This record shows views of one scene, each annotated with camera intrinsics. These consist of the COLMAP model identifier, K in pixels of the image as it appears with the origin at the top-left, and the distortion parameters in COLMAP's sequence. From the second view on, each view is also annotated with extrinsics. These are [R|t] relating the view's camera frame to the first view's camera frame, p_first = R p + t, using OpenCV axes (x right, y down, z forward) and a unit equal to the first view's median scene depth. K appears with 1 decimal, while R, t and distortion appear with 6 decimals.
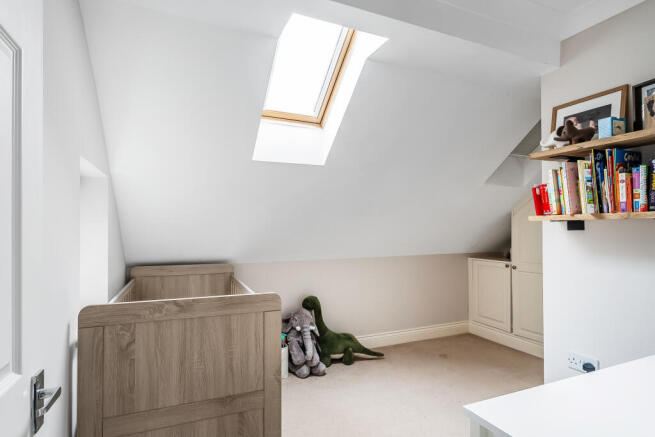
lens RADIAL K [[315.6, 0, 330.7], [0, 315.6, 227.8], [0, 0, 1]] dist [-0.001303, -0.000284]
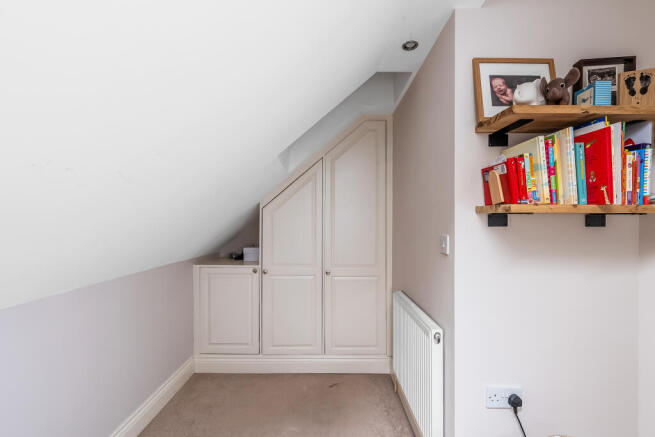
lens RADIAL K [[292.3, 0, 327.5], [0, 292.3, 218.5], [0, 0, 1]] dist [-0.000877, 0.000132]
pose [[0.431211, 0.010893, 0.902185, -0.023751], [-0.000765, 0.999931, -0.011707, -0.001836], [-0.902251, 0.004358, 0.431190, 0.537757]]
